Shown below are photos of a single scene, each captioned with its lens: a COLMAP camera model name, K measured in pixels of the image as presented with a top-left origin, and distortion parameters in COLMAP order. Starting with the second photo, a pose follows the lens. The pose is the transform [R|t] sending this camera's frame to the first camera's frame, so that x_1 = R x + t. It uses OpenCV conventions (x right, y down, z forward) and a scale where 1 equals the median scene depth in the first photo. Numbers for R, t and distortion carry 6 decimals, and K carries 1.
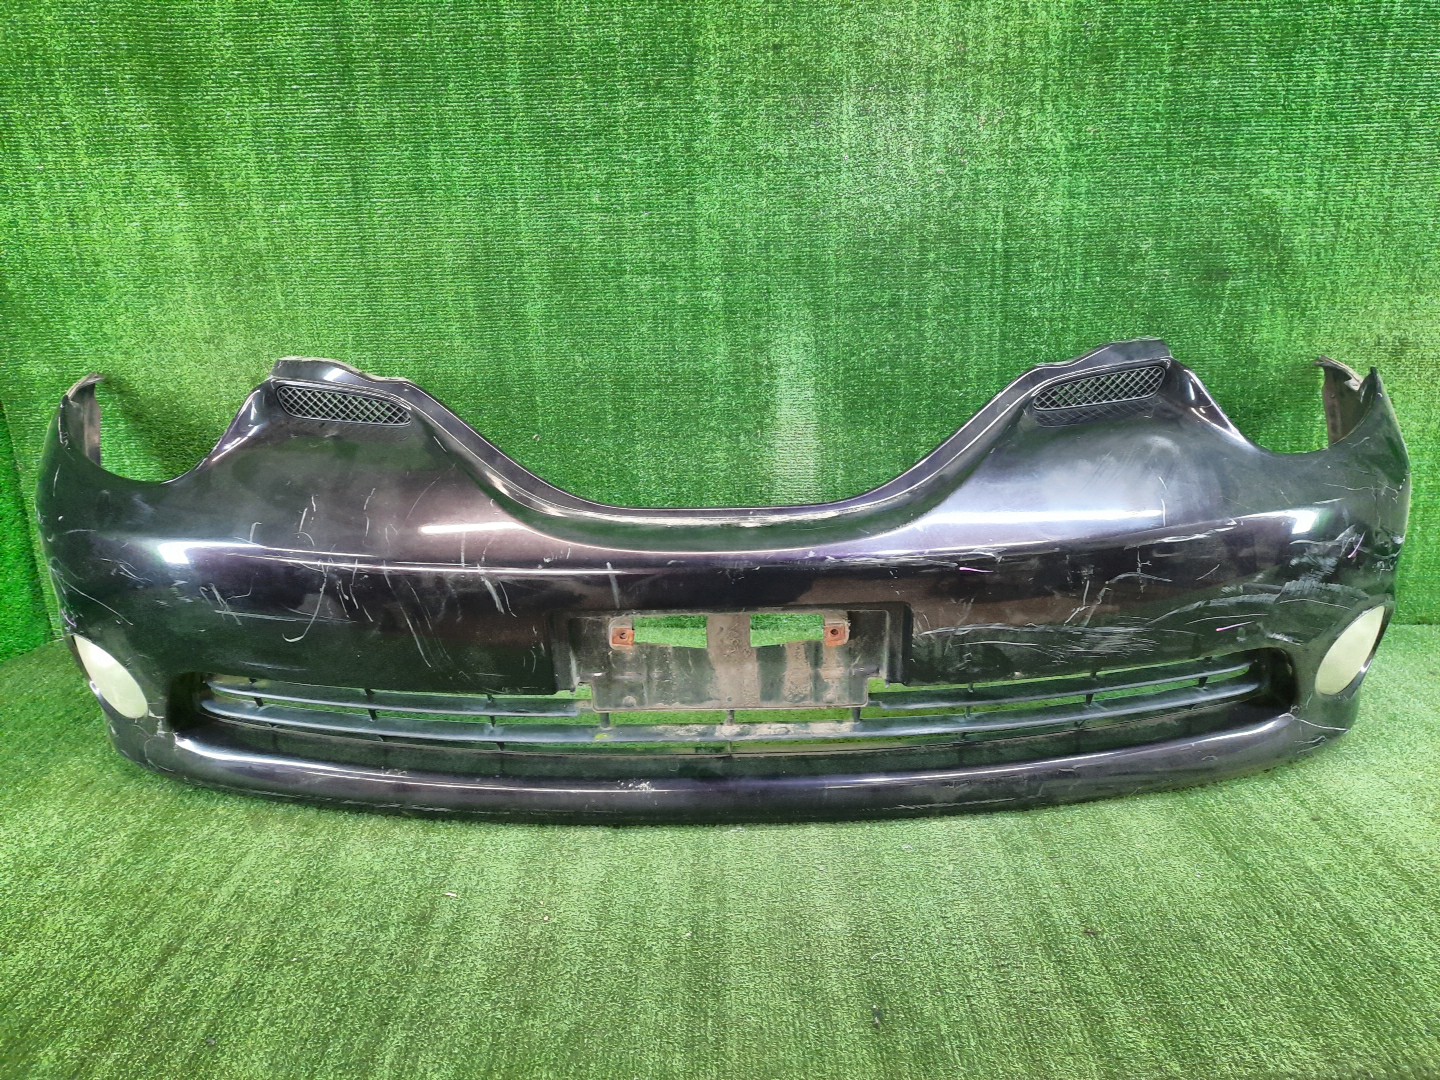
lens RADIAL K [[1038.5, 0, 720.0], [0, 1038.5, 540.0], [0, 0, 1]] dist [0.048953, -0.060108]
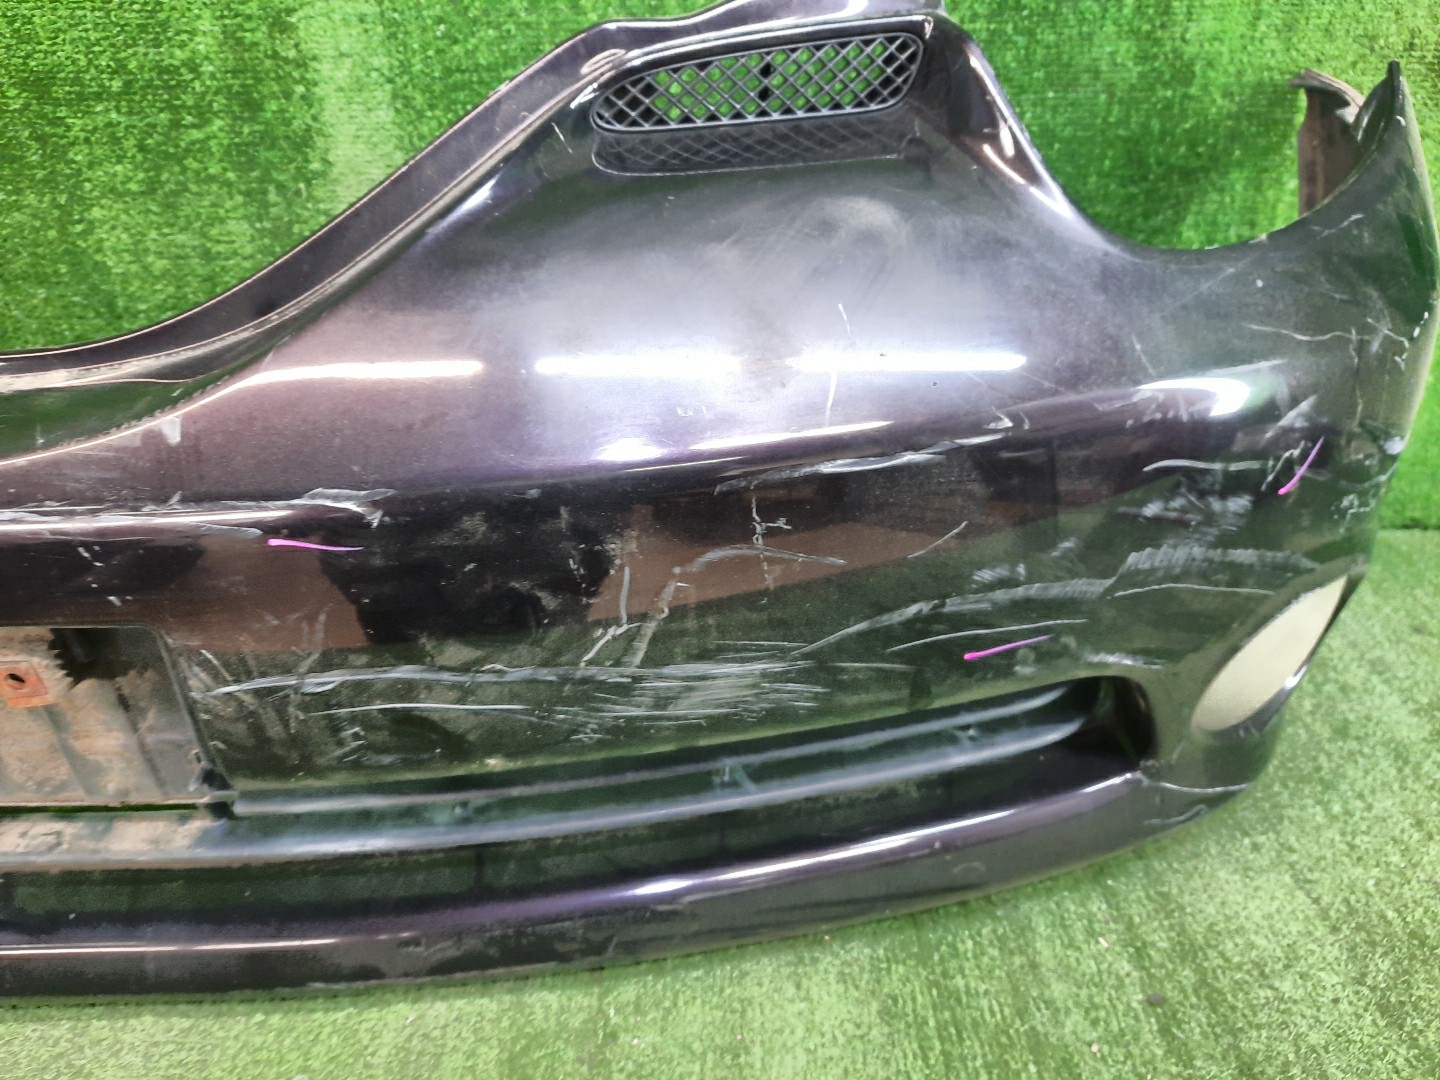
lens RADIAL K [[1064.2, 0, 721.7], [0, 1064.2, 536.9], [0, 0, 1]] dist [-0.003447, 0.005757]
pose [[0.999667, 0.013269, 0.022121, 0.341230], [-0.017313, 0.980831, 0.194088, -0.046984], [-0.019121, -0.194406, 0.980735, 0.539828]]
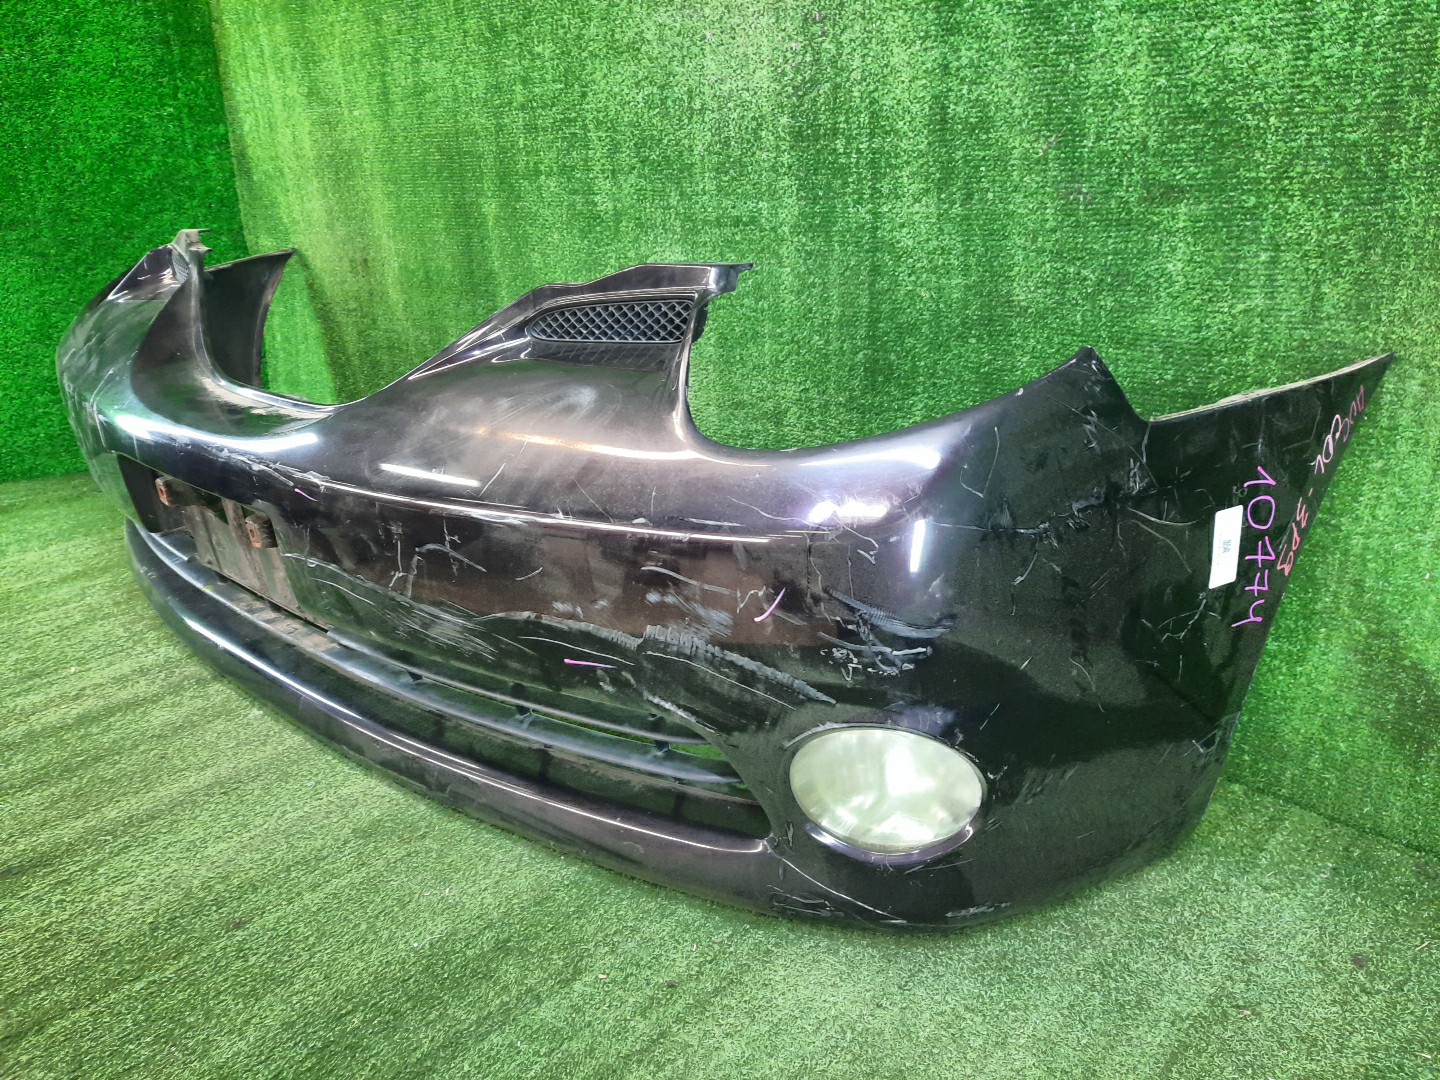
lens RADIAL K [[1038.5, 0, 720.0], [0, 1038.5, 540.0], [0, 0, 1]] dist [0.048953, -0.060108]
pose [[0.744770, 0.235129, -0.624525, 0.932838], [-0.207842, 0.971051, 0.117734, -0.096984], [0.634128, 0.042118, 0.772080, 0.480710]]
